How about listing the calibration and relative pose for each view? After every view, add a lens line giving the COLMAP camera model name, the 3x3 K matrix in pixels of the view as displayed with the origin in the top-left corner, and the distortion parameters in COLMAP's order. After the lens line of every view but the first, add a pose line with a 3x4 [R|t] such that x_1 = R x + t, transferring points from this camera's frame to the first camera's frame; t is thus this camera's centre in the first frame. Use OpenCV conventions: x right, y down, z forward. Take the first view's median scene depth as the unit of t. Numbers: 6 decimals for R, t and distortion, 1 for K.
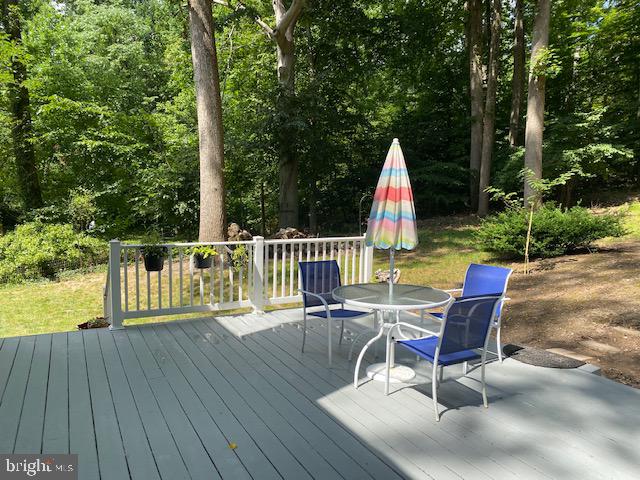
lens RADIAL K [[489.5, 0, 322.7], [0, 489.5, 238.5], [0, 0, 1]] dist [-0.001035, -0.002948]
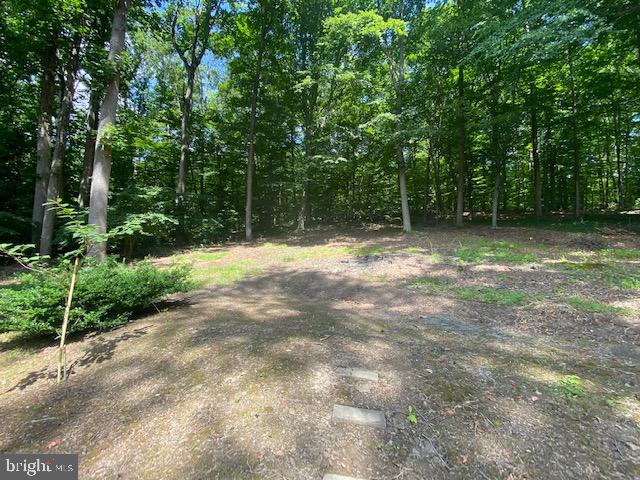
lens RADIAL K [[256.7, 0, 320.0], [0, 256.7, 240.0], [0, 0, 1]] dist [0.019789, -0.019588]
pose [[0.453942, 0.054286, 0.889376, 0.142636], [0.051670, 0.994859, -0.087097, -0.028661], [-0.889532, 0.085491, 0.448803, 0.293524]]
